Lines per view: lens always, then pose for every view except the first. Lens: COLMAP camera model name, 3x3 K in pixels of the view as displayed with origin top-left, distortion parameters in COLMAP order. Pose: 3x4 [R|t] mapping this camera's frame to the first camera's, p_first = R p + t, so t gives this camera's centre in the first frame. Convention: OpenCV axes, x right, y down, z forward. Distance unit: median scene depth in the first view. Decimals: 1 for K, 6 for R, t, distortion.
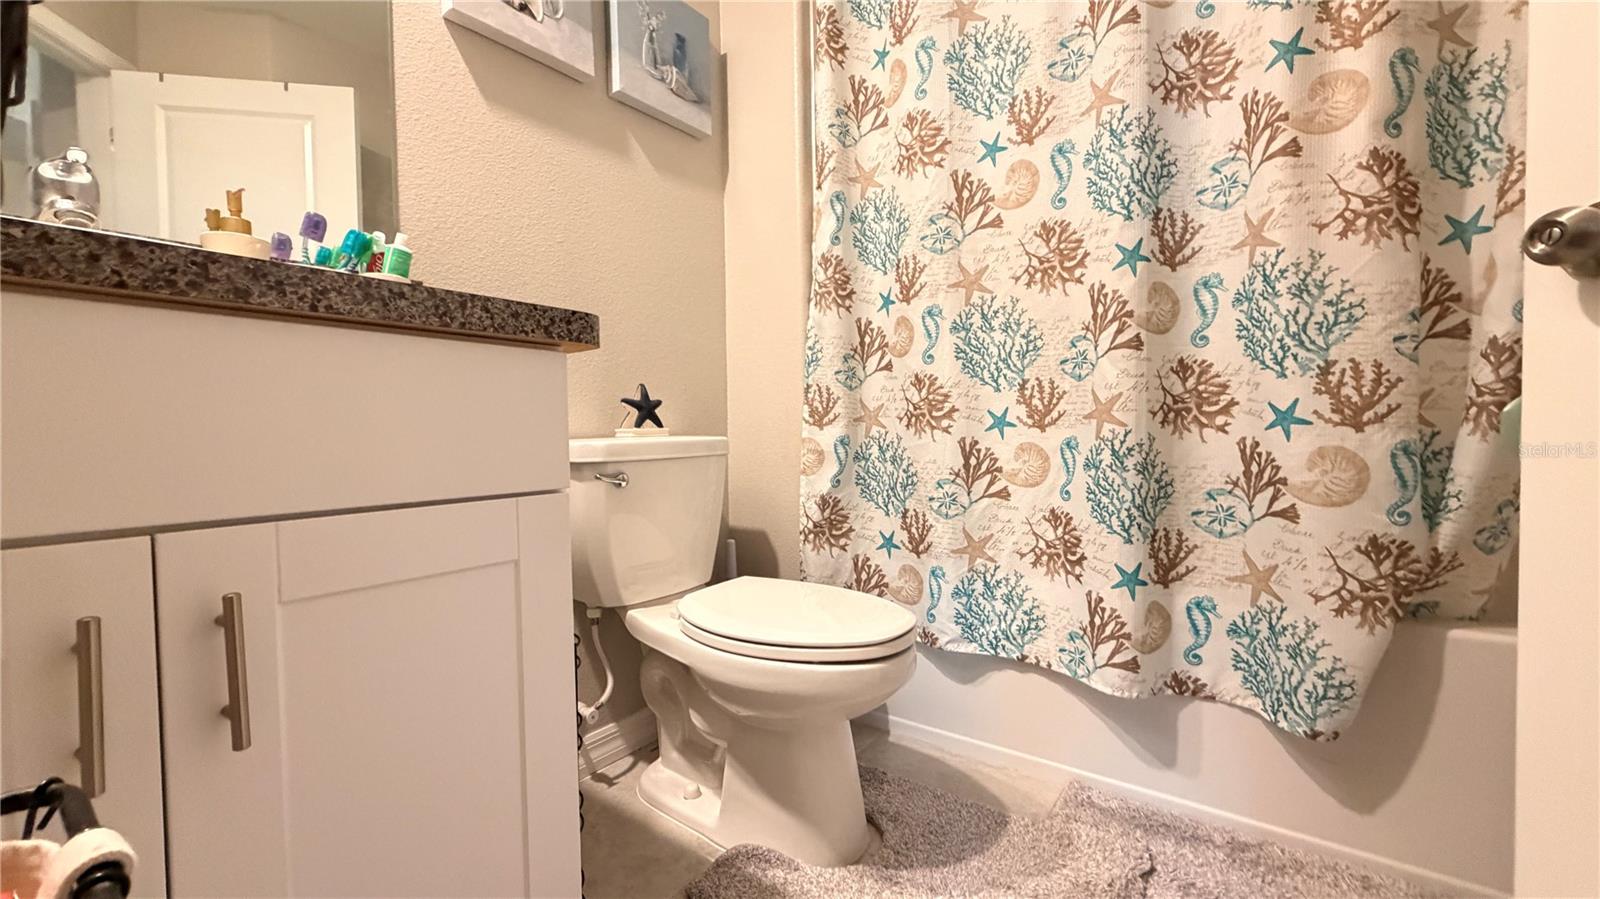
lens RADIAL K [[636.5, 0, 800.7], [0, 636.5, 445.8], [0, 0, 1]] dist [-0.001537, 0.000483]
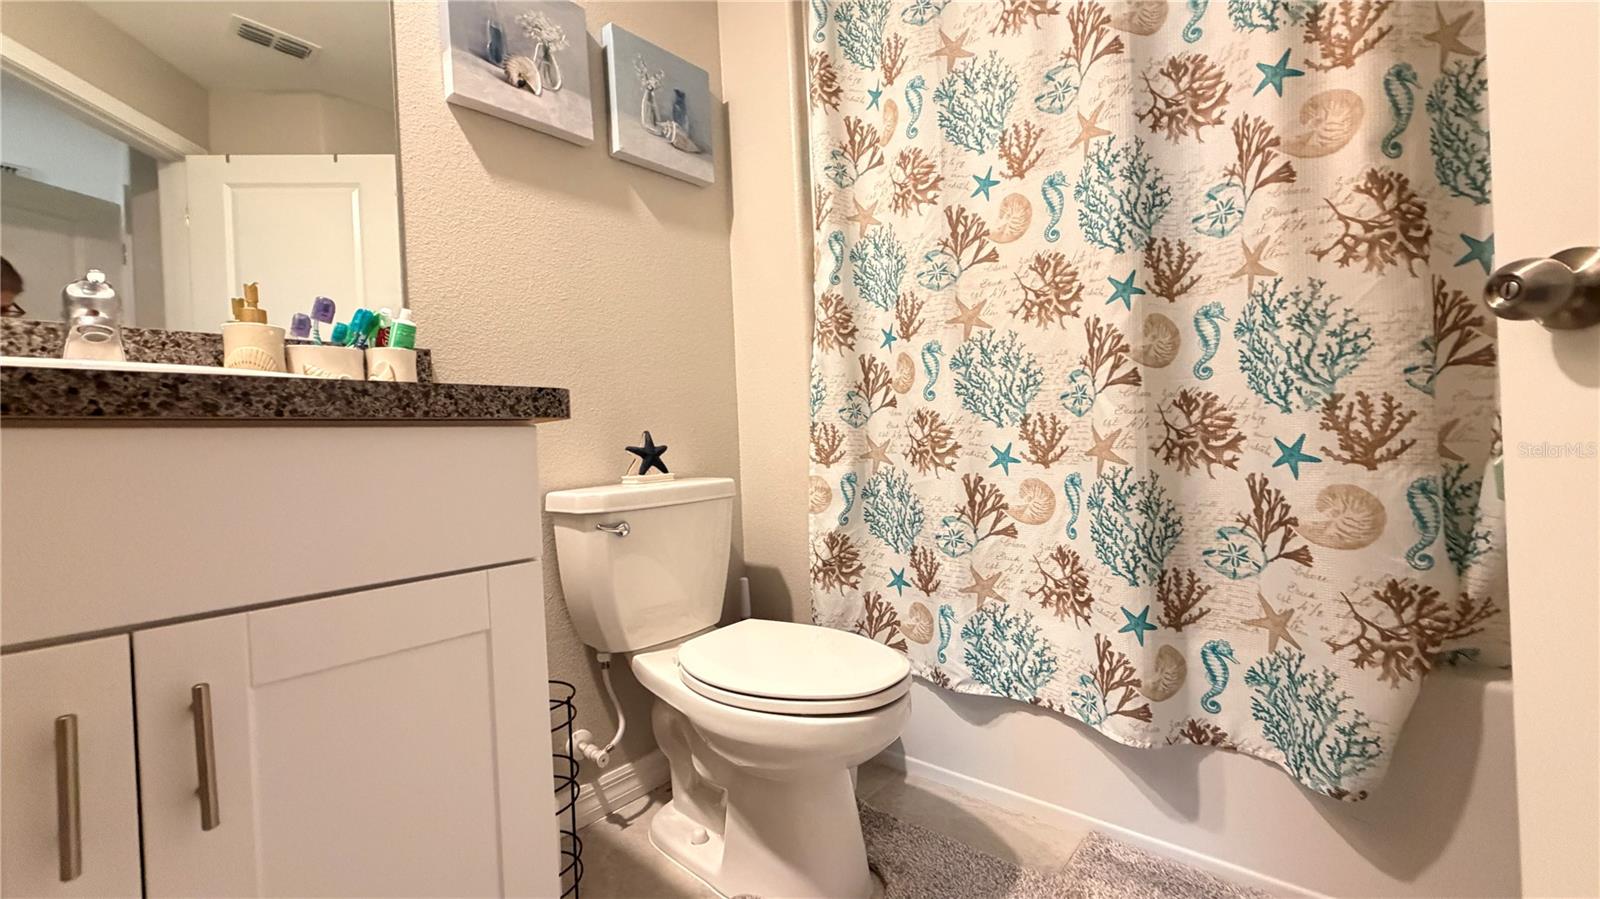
lens RADIAL K [[636.5, 0, 798.3], [0, 636.5, 447.3], [0, 0, 1]] dist [-0.001537, 0.000483]
pose [[0.996120, -0.031312, -0.082251, 0.094135], [0.029524, 0.999302, -0.022869, -0.048432], [0.082910, 0.020351, 0.996349, -0.005251]]
